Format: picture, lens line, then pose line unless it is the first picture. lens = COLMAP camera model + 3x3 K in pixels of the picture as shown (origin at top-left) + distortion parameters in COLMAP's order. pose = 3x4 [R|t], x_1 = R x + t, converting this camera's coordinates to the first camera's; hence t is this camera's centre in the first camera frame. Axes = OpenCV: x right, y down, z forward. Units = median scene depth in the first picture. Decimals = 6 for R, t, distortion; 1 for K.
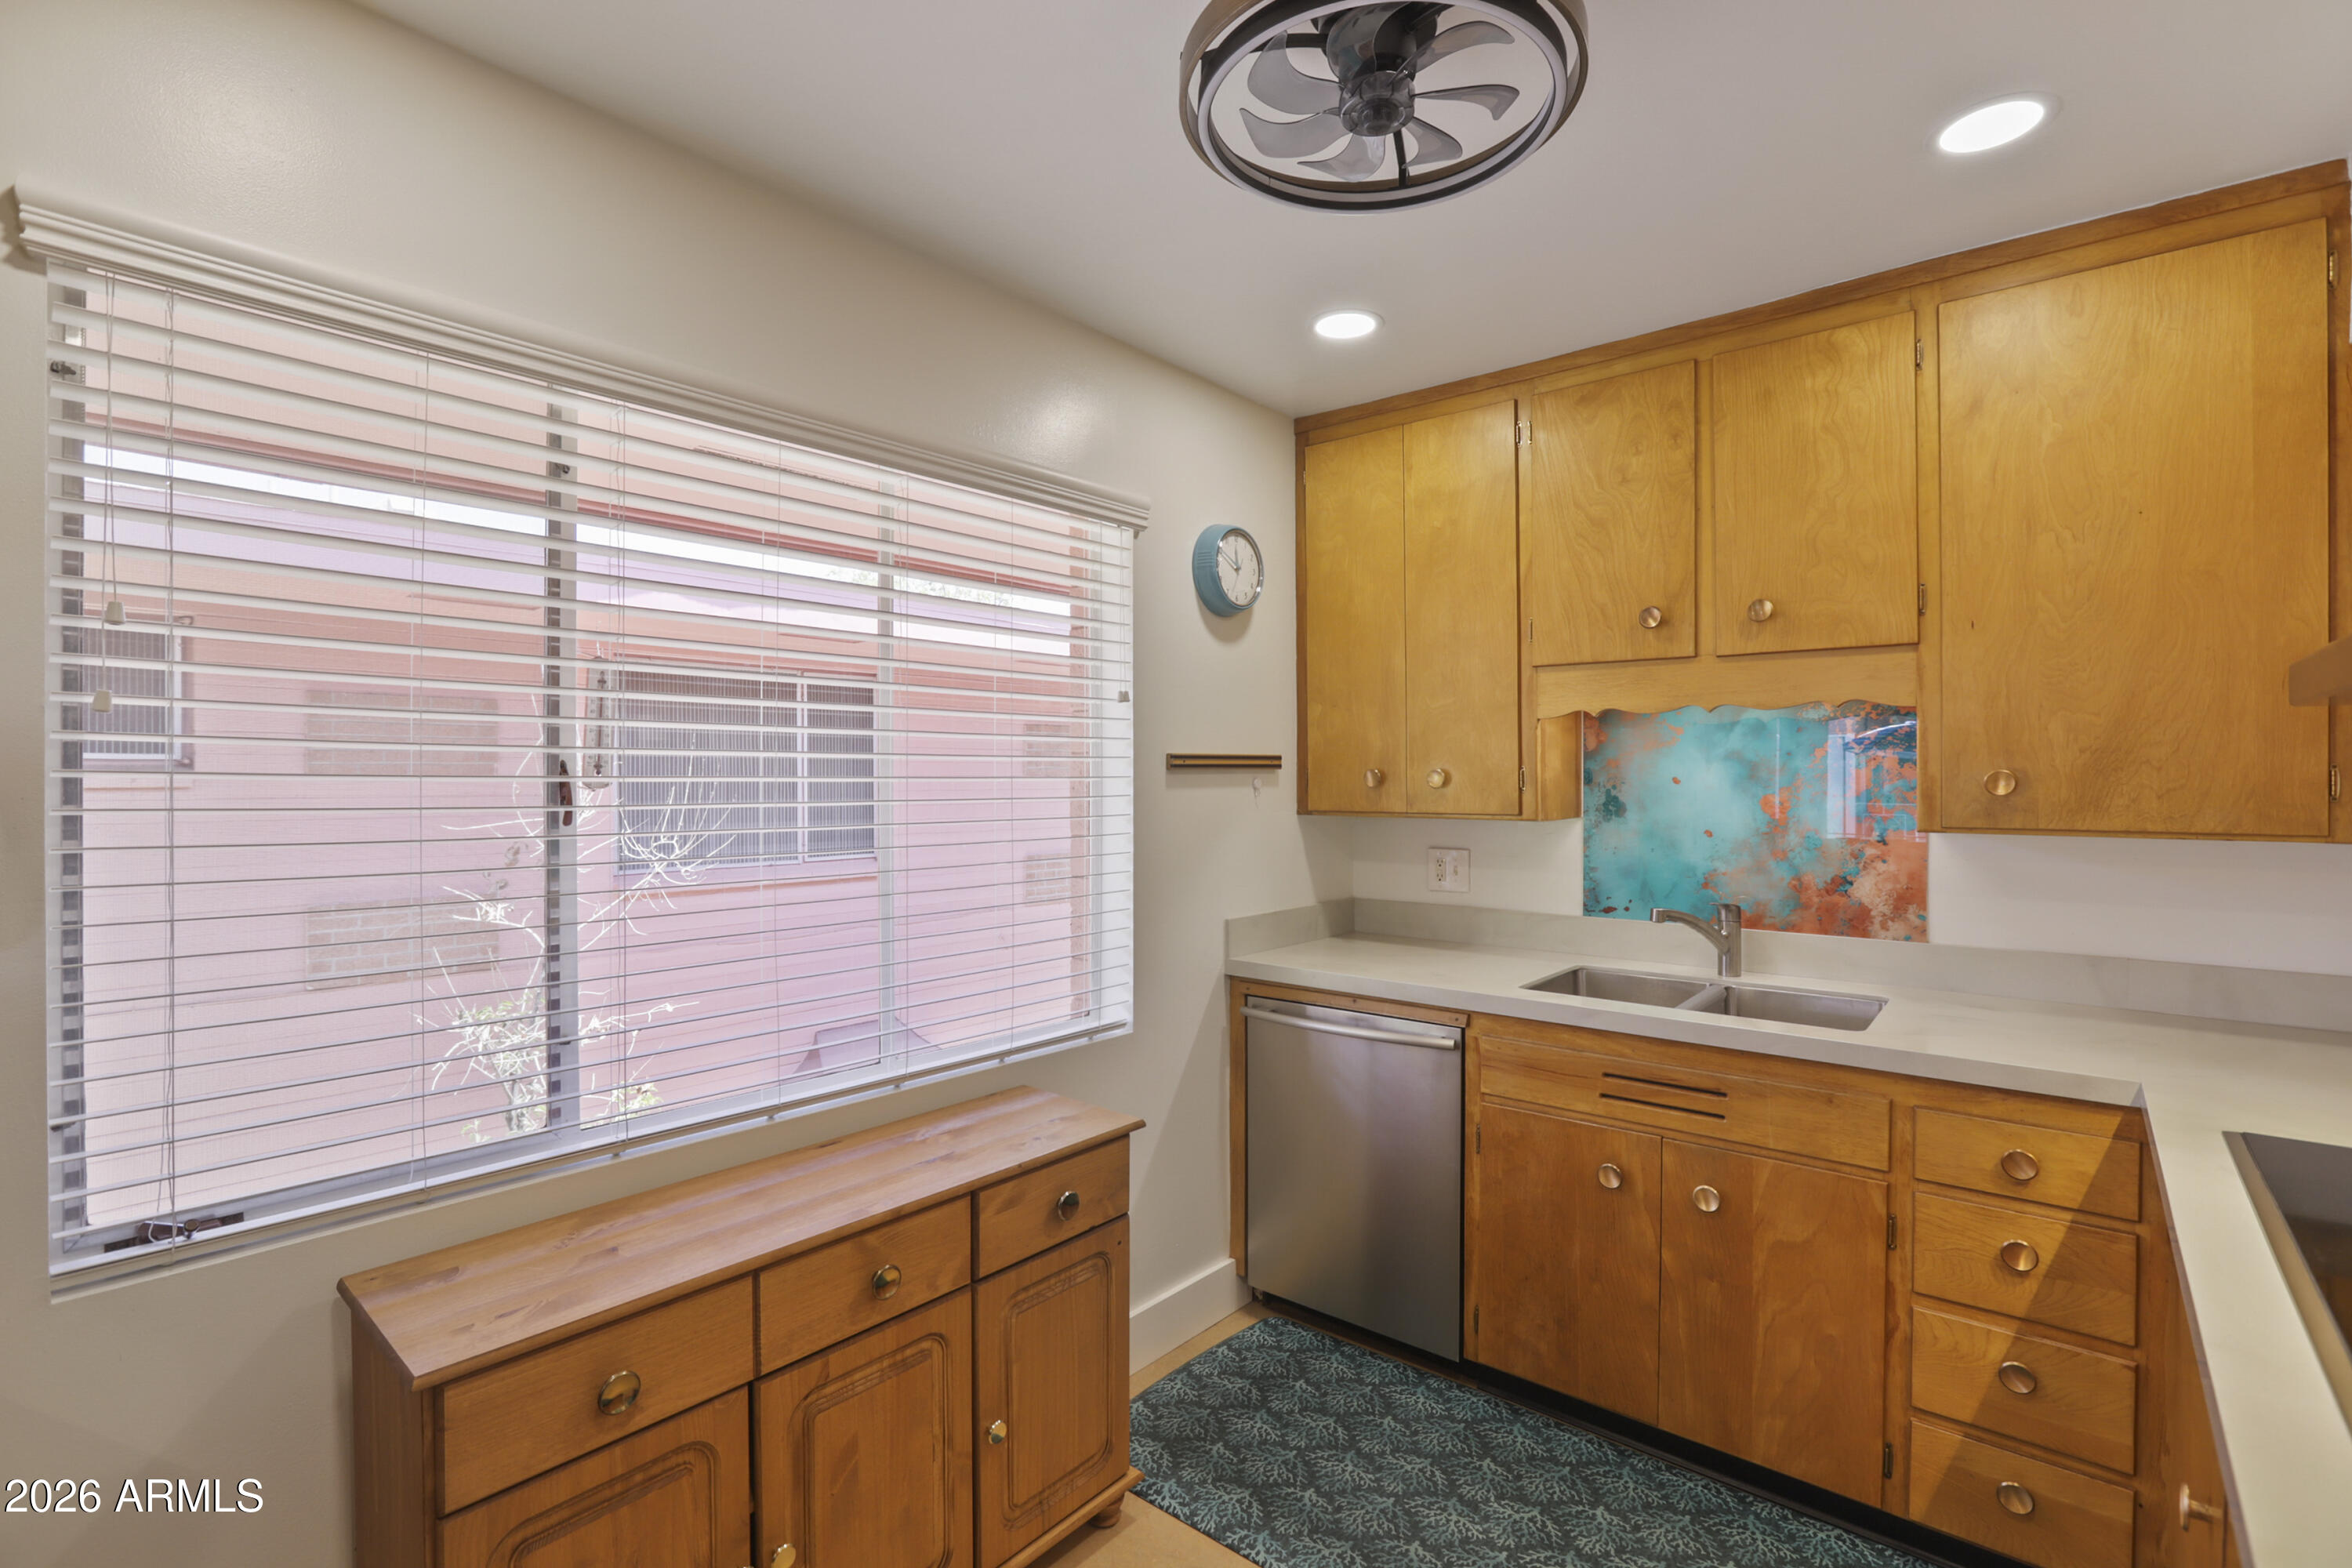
lens RADIAL K [[1088.1, 0, 1169.2], [0, 1088.1, 775.5], [0, 0, 1]] dist [-0.048797, 0.018583]
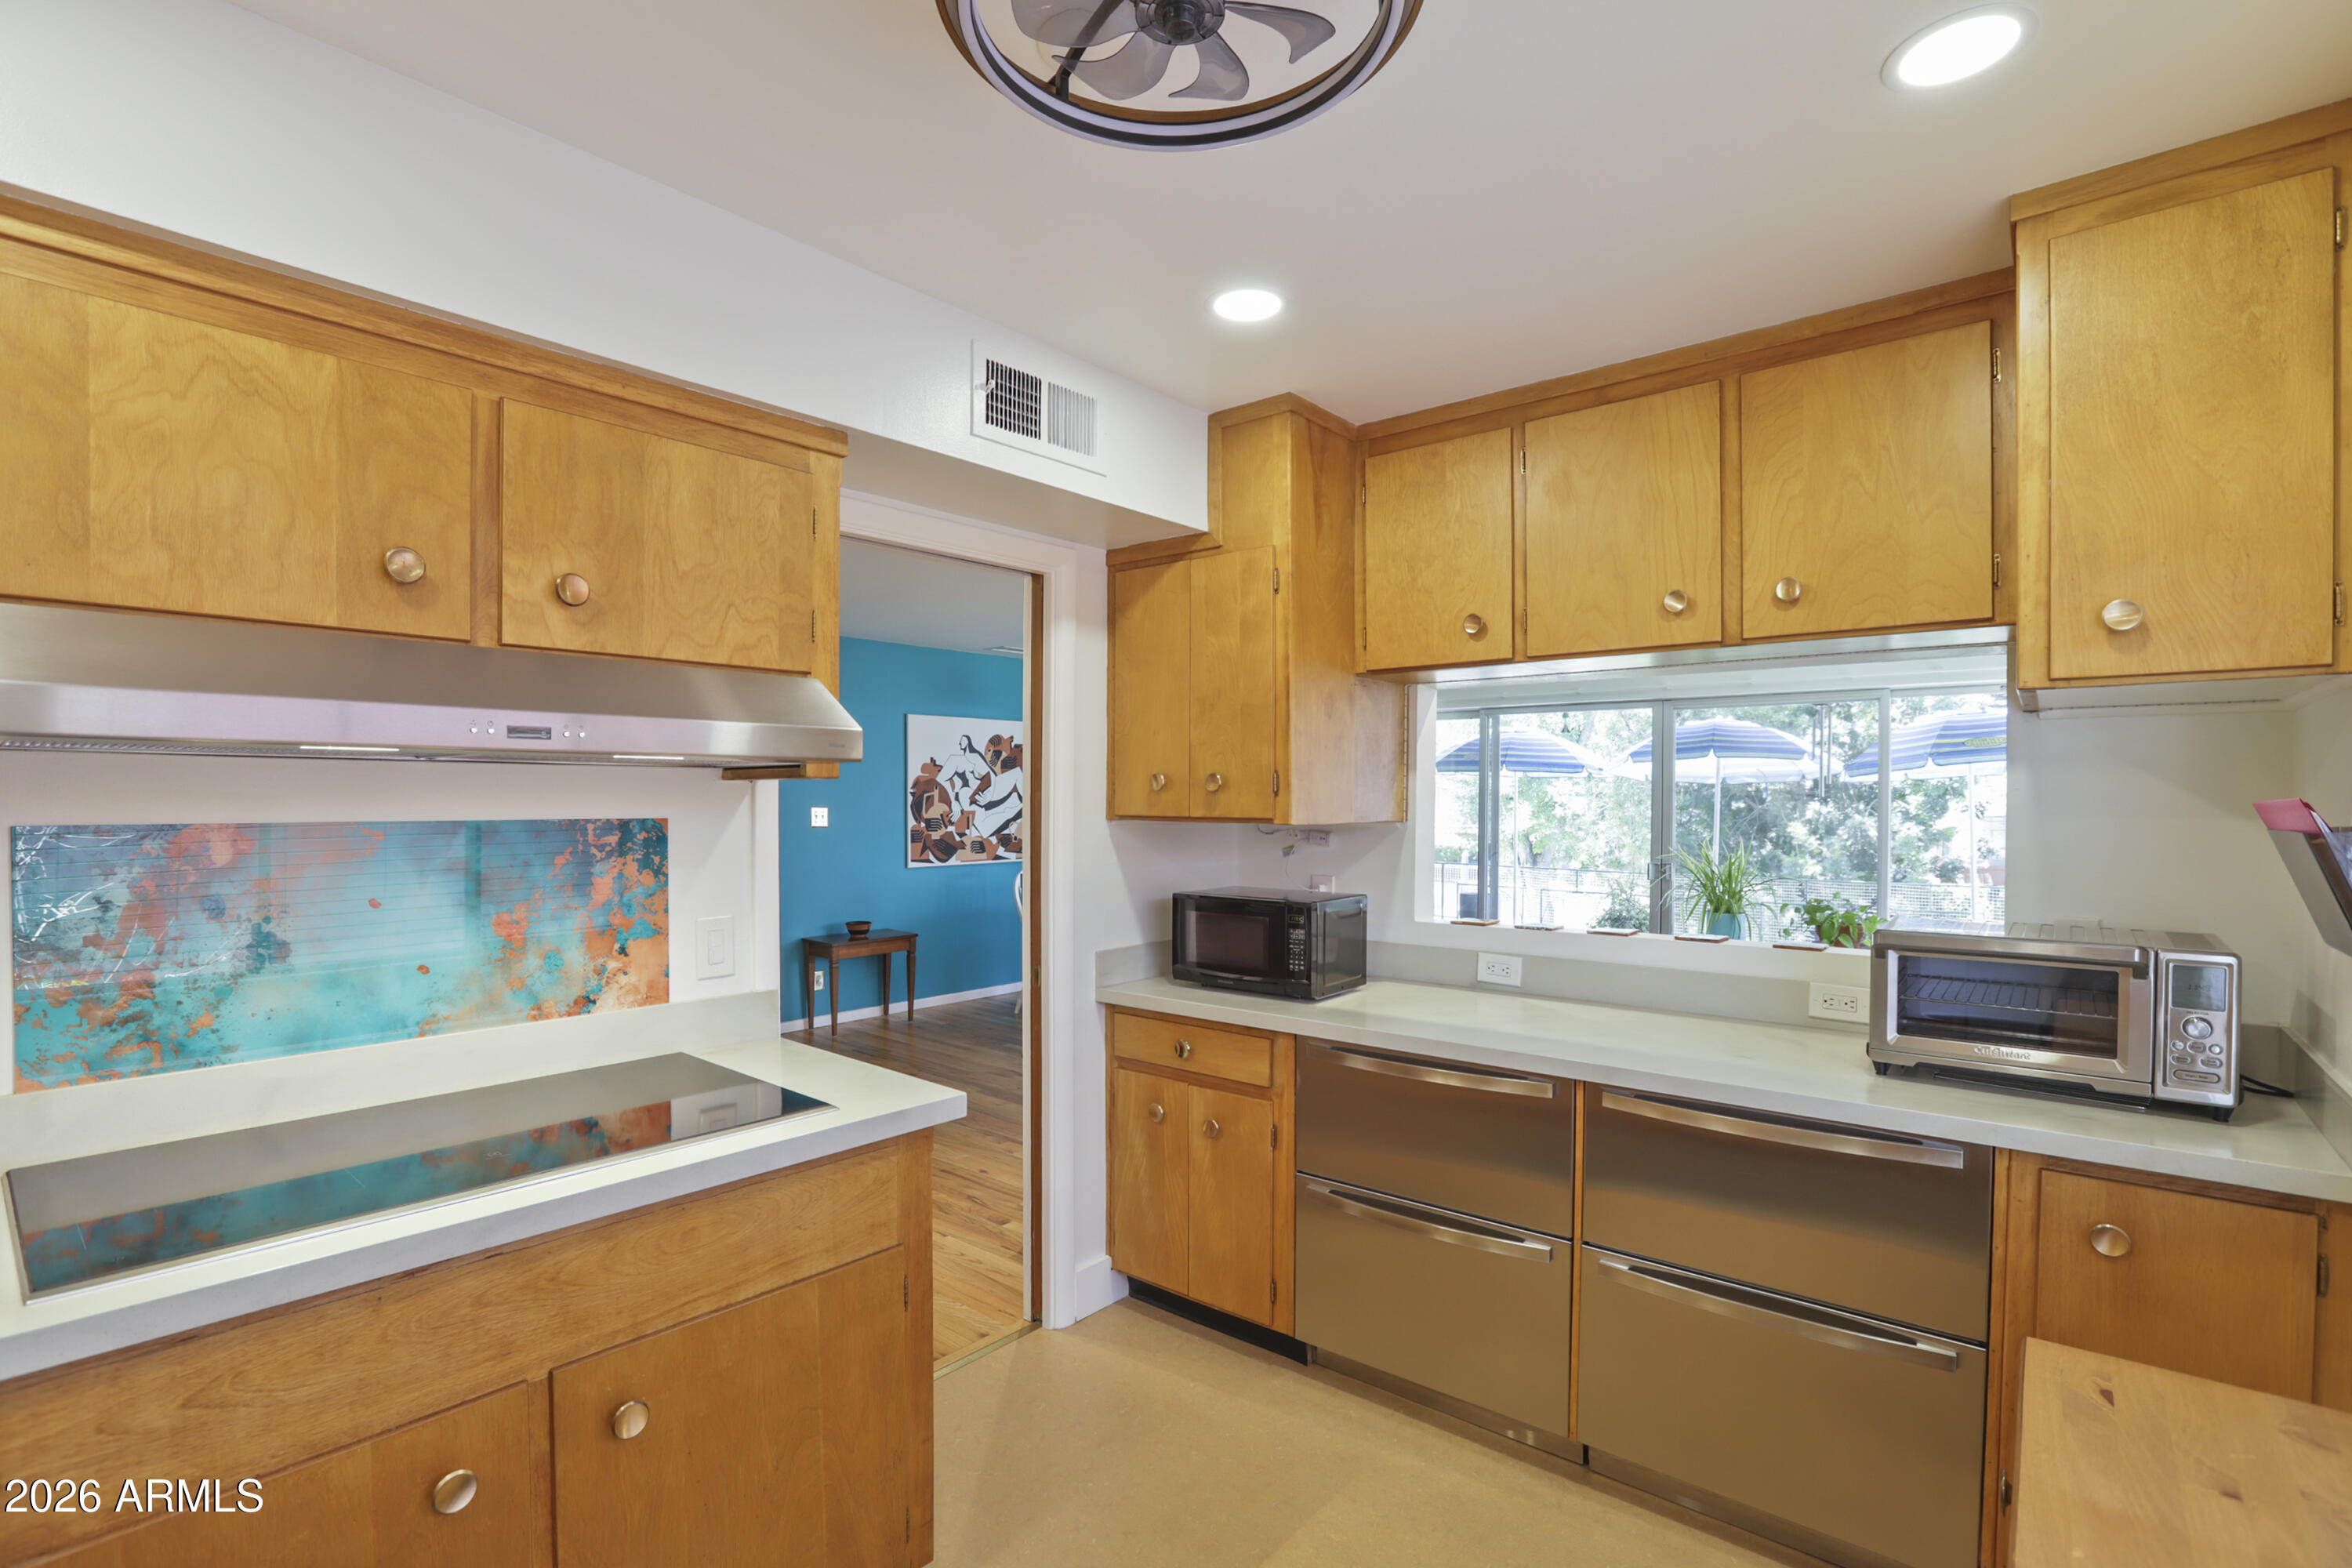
lens RADIAL K [[1088.1, 0, 1145.0], [0, 1088.1, 809.4], [0, 0, 1]] dist [-0.048797, 0.018583]
pose [[-0.999960, -0.002055, 0.008720, 0.135616], [-0.001986, 0.999966, 0.007986, -0.012177], [-0.008736, 0.007969, -0.999930, 1.151506]]
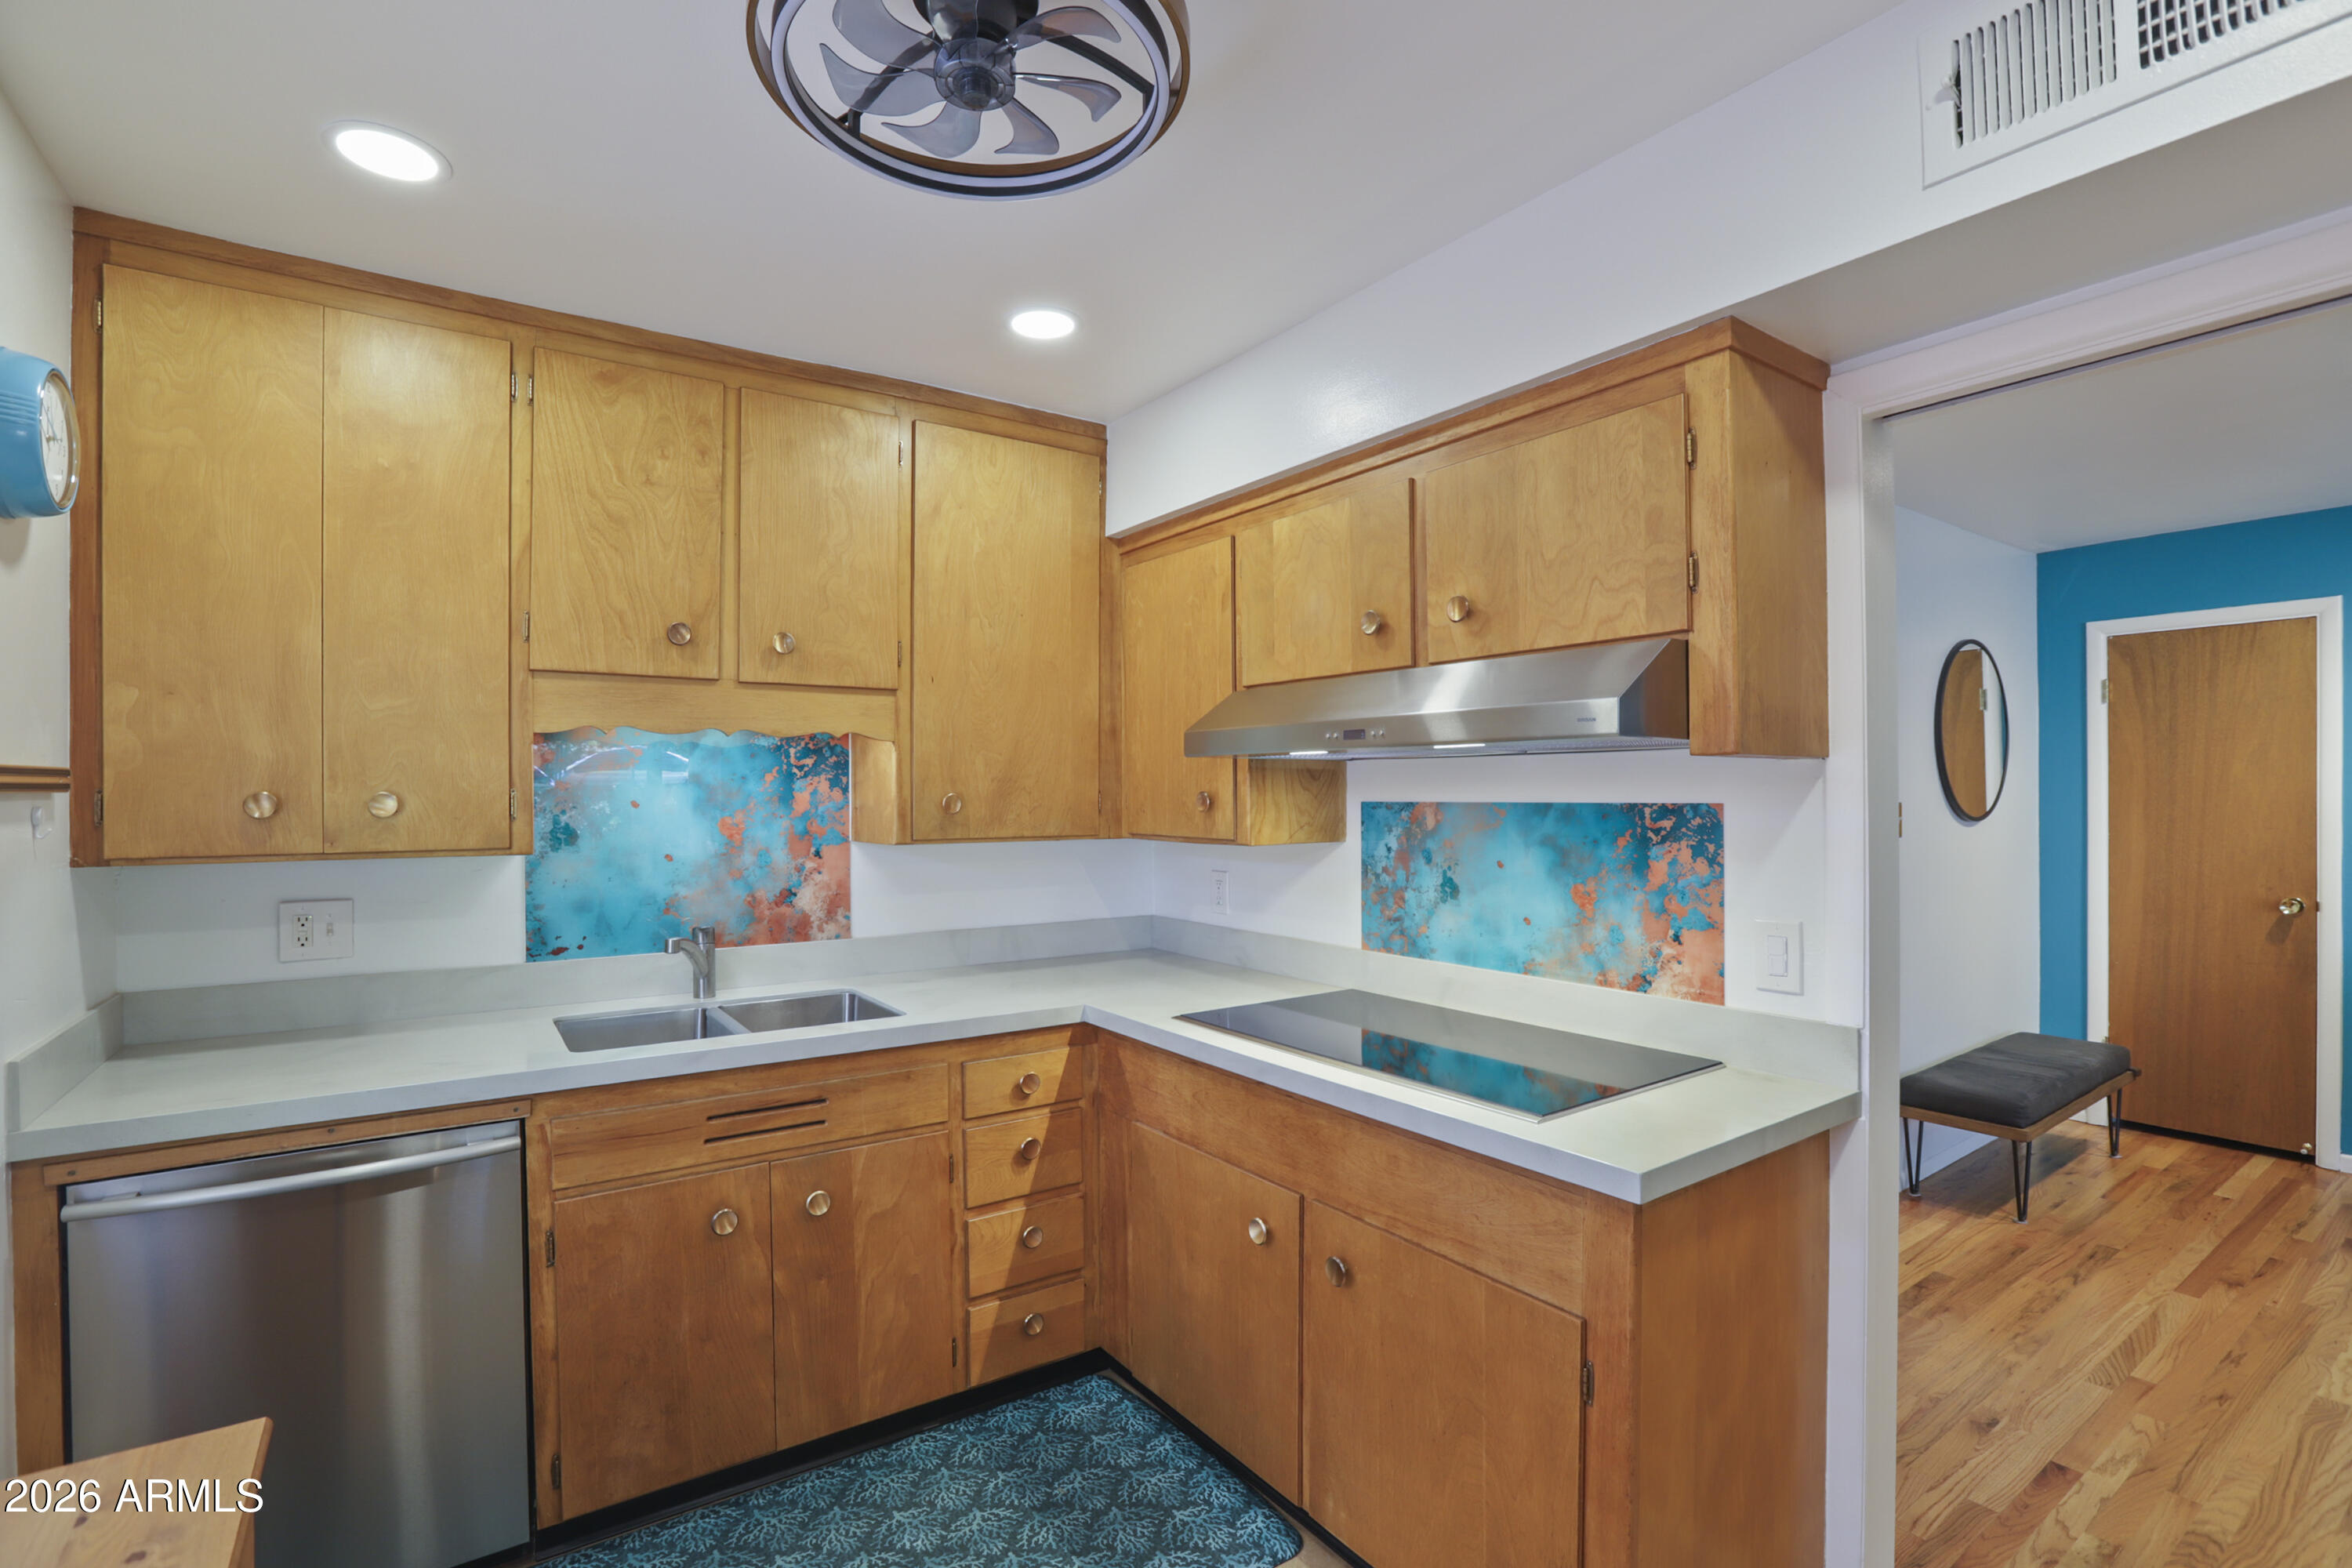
lens RADIAL K [[1088.1, 0, 1166.0], [0, 1088.1, 790.0], [0, 0, 1]] dist [-0.048797, 0.018583]
pose [[0.253153, 0.002130, 0.967424, -0.413621], [0.002441, 0.999993, -0.002840, -0.005332], [-0.967423, 0.003080, 0.253146, 0.384889]]
